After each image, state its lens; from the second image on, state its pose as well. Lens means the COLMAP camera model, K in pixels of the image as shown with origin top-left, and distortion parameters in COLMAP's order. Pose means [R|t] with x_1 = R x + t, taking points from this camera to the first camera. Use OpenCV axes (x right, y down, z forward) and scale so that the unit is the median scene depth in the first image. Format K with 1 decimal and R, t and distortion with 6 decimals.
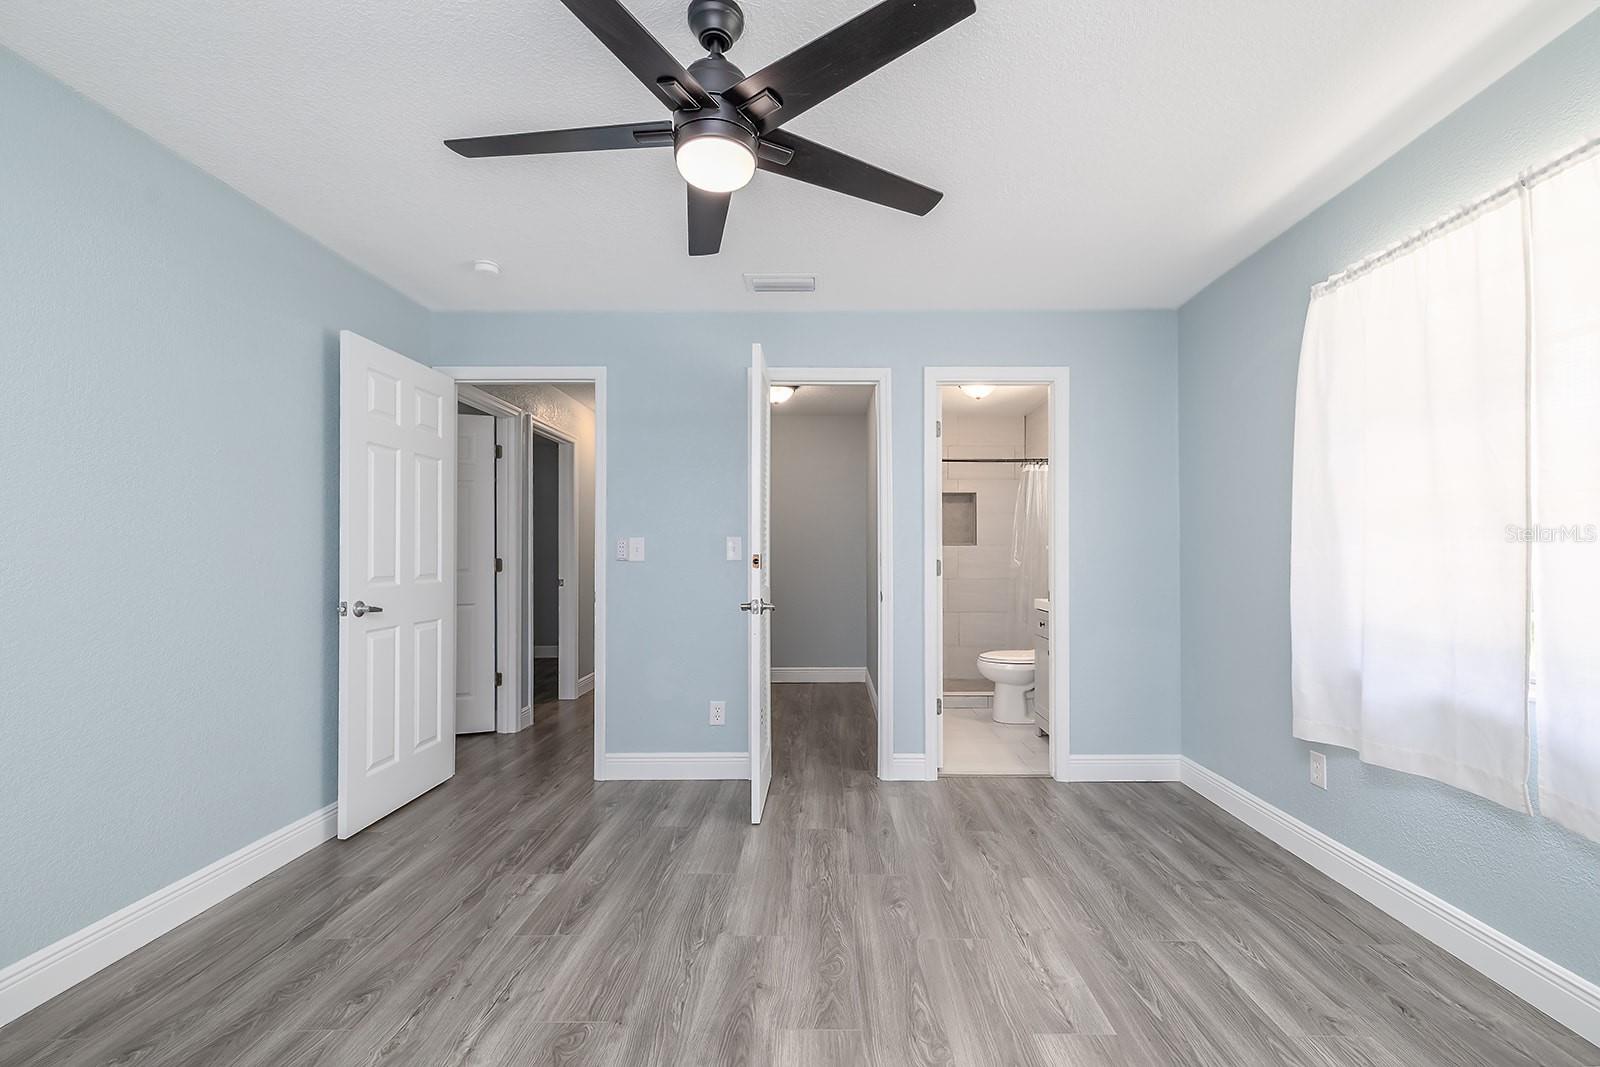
lens RADIAL K [[694.9, 0, 826.4], [0, 694.9, 539.1], [0, 0, 1]] dist [0.001347, 0.000228]
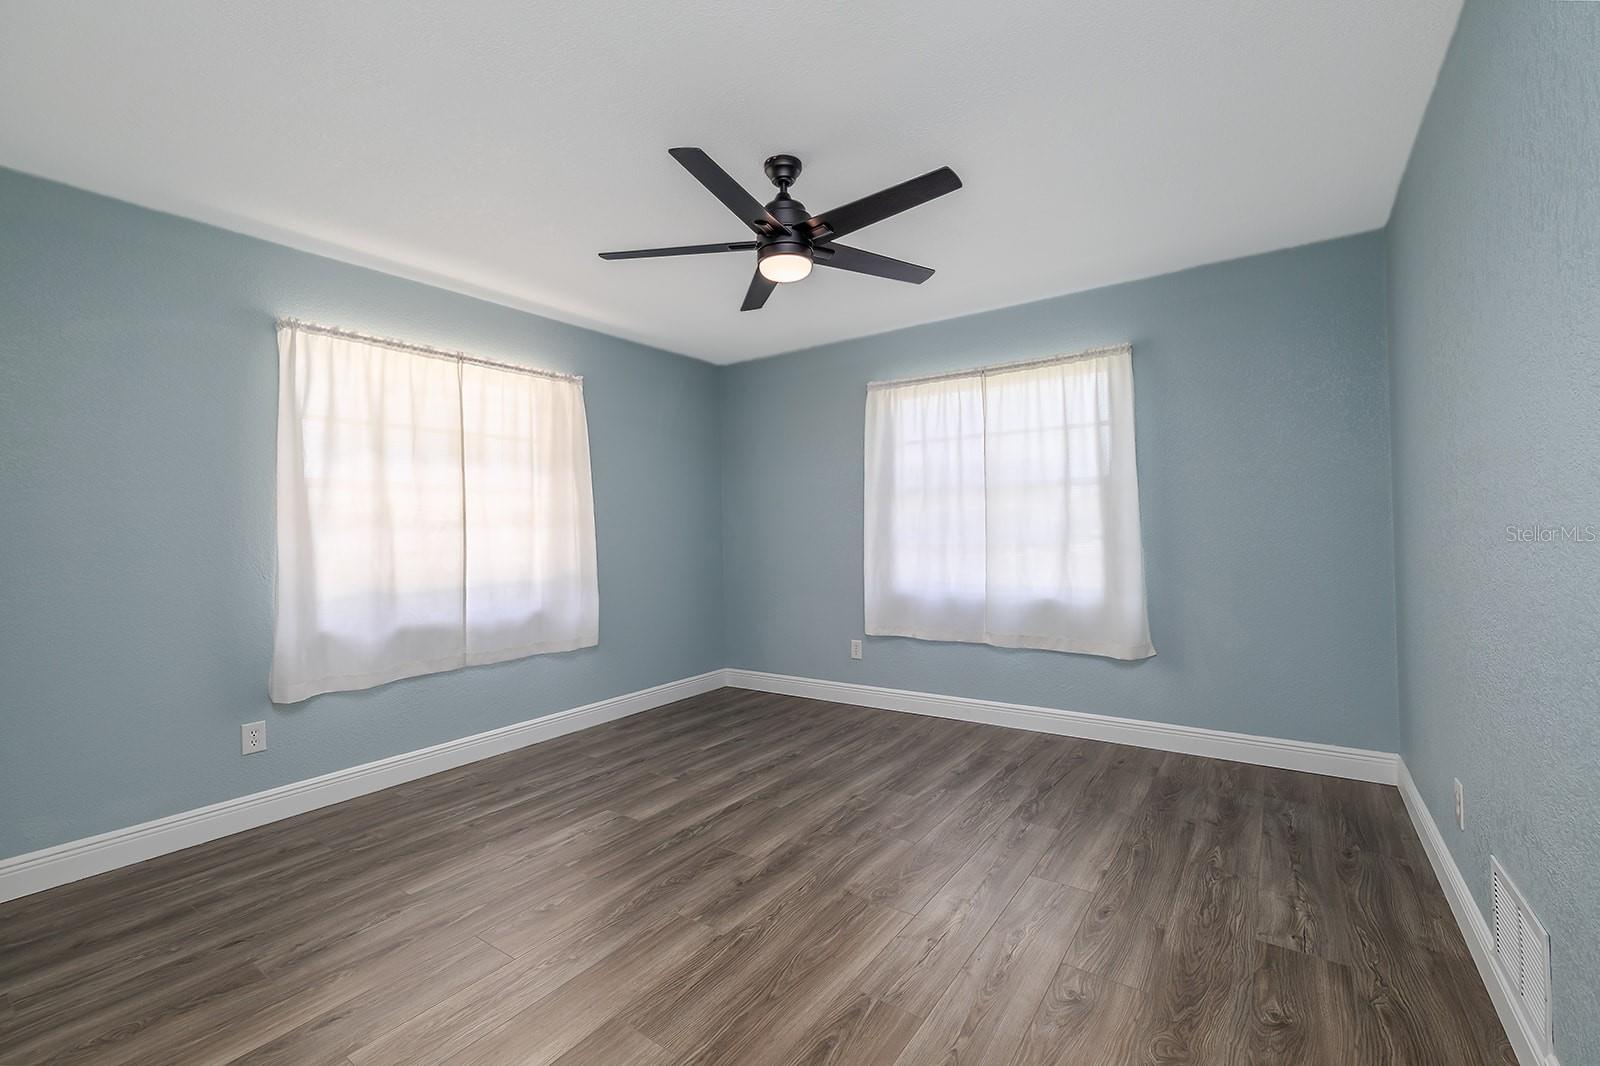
lens RADIAL K [[677.3, 0, 796.2], [0, 677.3, 529.6], [0, 0, 1]] dist [0.002279, -0.000036]
pose [[-0.816421, 0.021746, 0.577048, -0.794512], [0.009587, 0.999663, -0.024107, 0.039315], [-0.577378, -0.014149, -0.816355, 1.733046]]
